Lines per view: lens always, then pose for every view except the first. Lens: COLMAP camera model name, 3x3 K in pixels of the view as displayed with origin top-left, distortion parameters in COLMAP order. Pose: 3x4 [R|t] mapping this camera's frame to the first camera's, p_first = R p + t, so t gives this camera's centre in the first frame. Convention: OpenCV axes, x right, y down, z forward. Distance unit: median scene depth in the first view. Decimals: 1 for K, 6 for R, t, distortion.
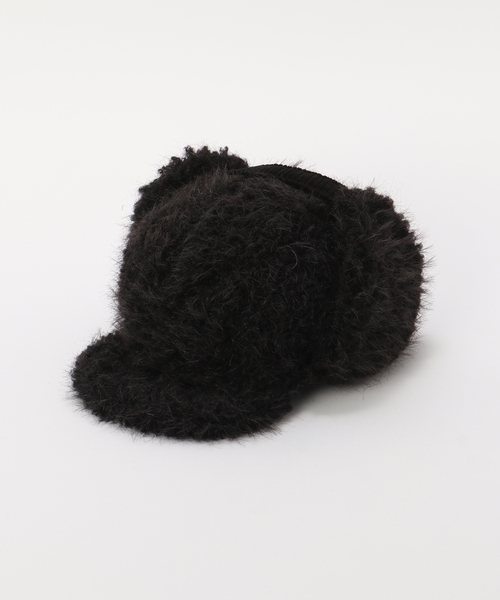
lens RADIAL K [[2134.7, 0, 250.9], [0, 2134.7, 300.3], [0, 0, 1]] dist [0.052937, 0.000000]
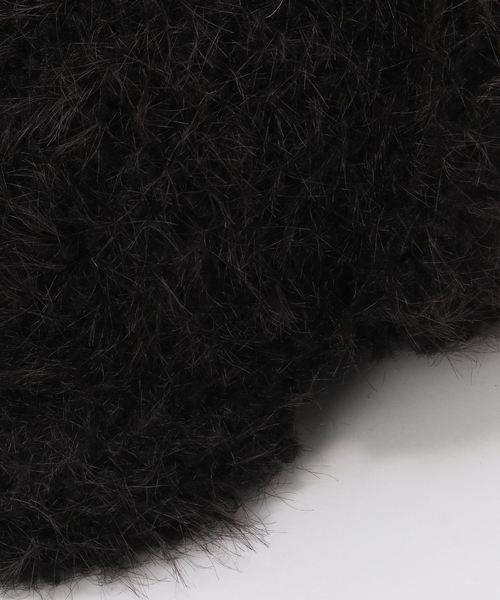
lens RADIAL K [[2134.7, 0, 247.0], [0, 2134.7, 298.2], [0, 0, 1]] dist [0.052937, 0.000000]
pose [[0.994475, -0.057666, -0.087721, 0.041326], [0.075751, 0.972703, 0.219340, -0.043754], [0.072678, -0.224773, 0.971697, 0.690447]]
